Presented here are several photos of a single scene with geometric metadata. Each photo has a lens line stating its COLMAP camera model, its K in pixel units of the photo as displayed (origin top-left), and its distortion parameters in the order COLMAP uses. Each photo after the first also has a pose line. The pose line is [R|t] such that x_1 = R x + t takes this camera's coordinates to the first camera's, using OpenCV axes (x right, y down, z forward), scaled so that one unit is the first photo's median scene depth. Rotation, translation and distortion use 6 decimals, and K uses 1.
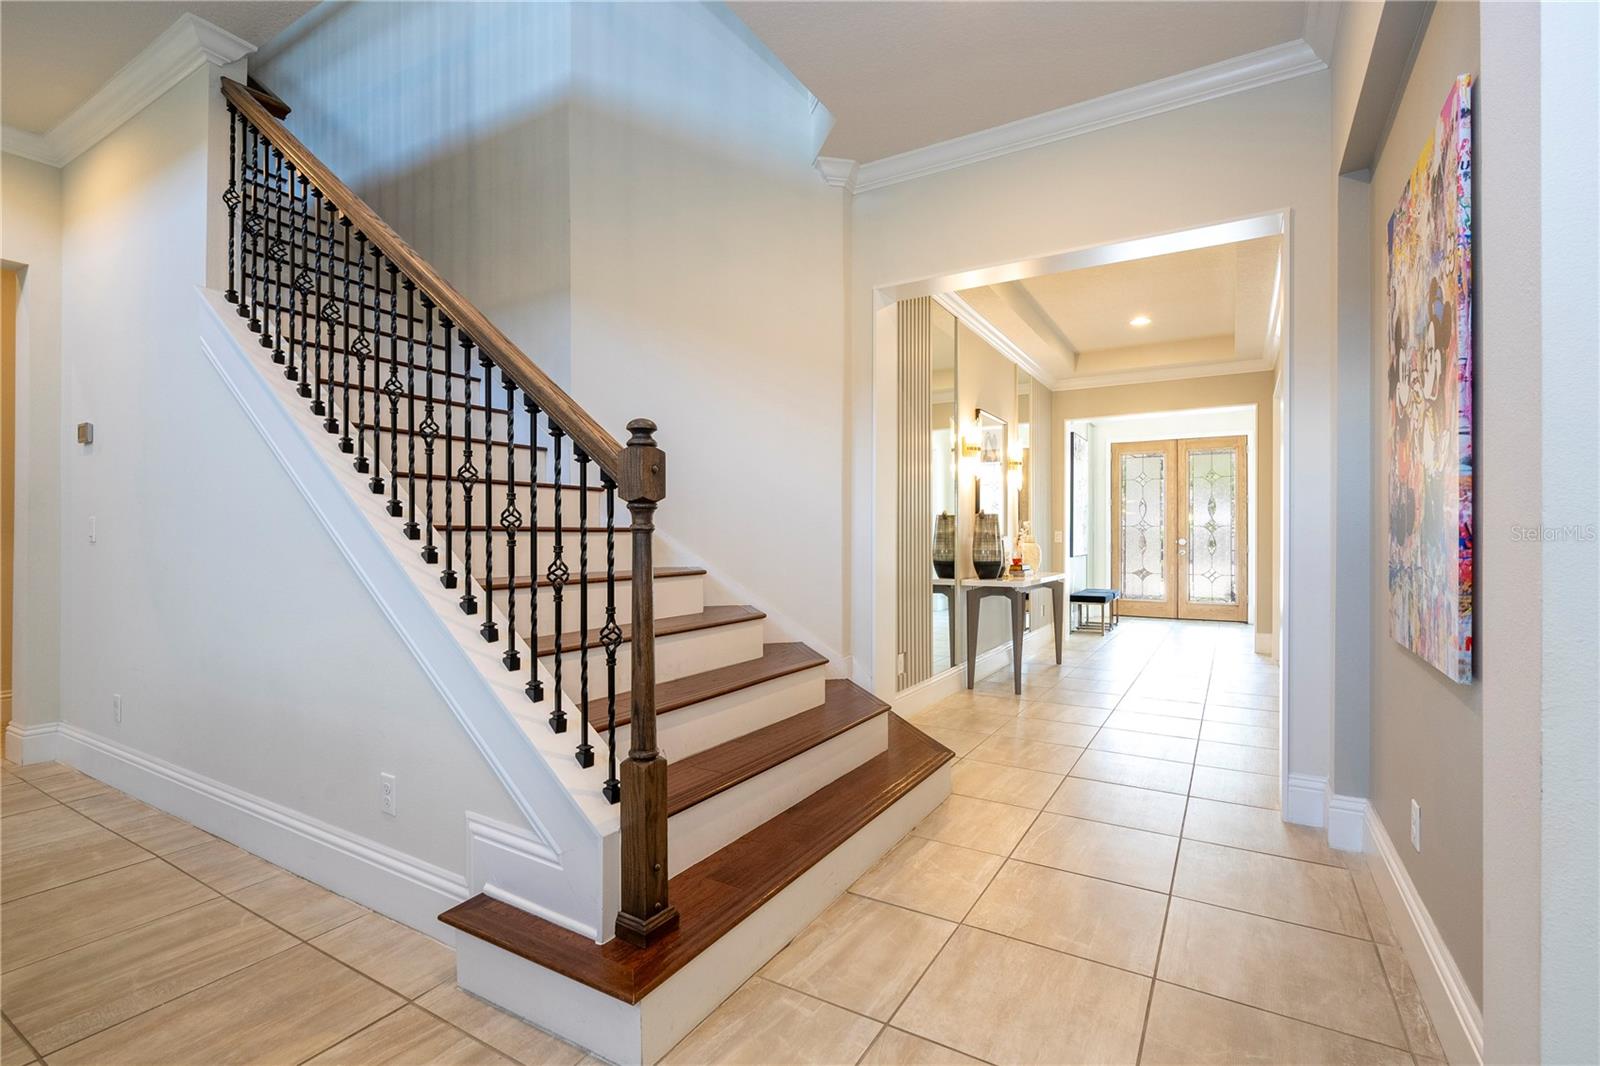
lens RADIAL K [[719.8, 0, 813.0], [0, 719.8, 534.8], [0, 0, 1]] dist [-0.006727, 0.003823]
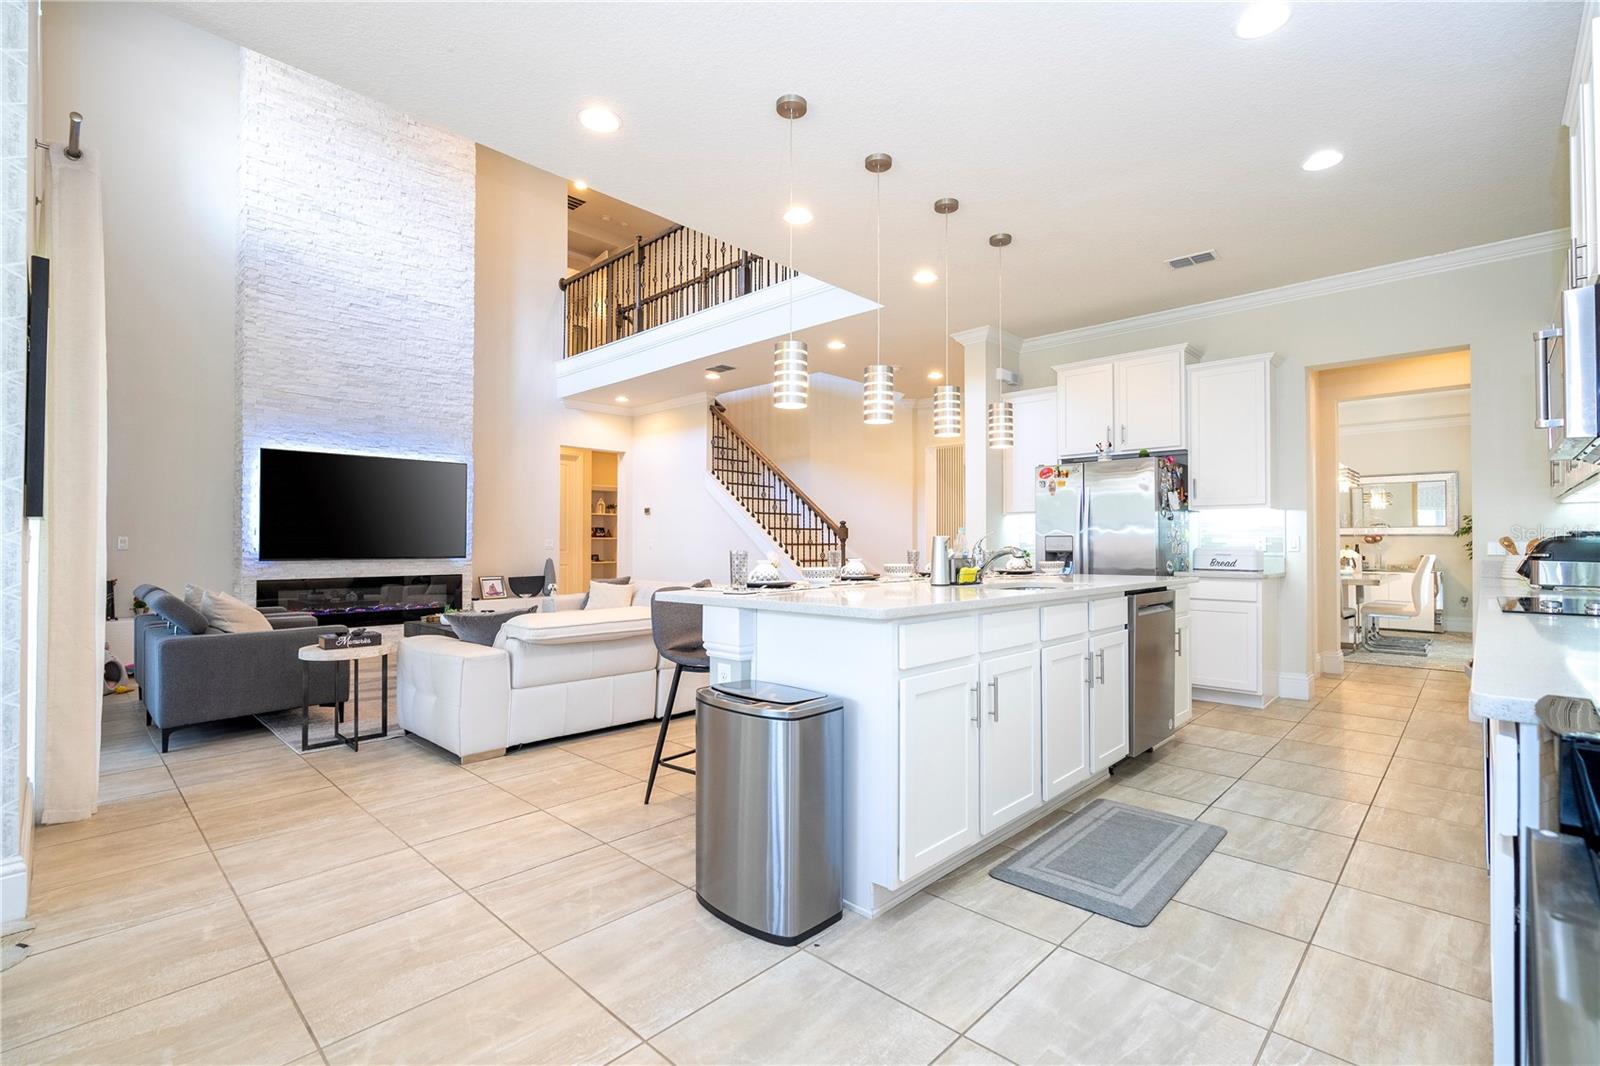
lens RADIAL K [[719.8, 0, 810.4], [0, 719.8, 535.5], [0, 0, 1]] dist [-0.006727, 0.003823]
pose [[0.975248, -0.004930, -0.221057, 0.281219], [0.002323, 0.999925, -0.012056, -0.006578], [0.221100, 0.011244, 0.975186, -1.726814]]
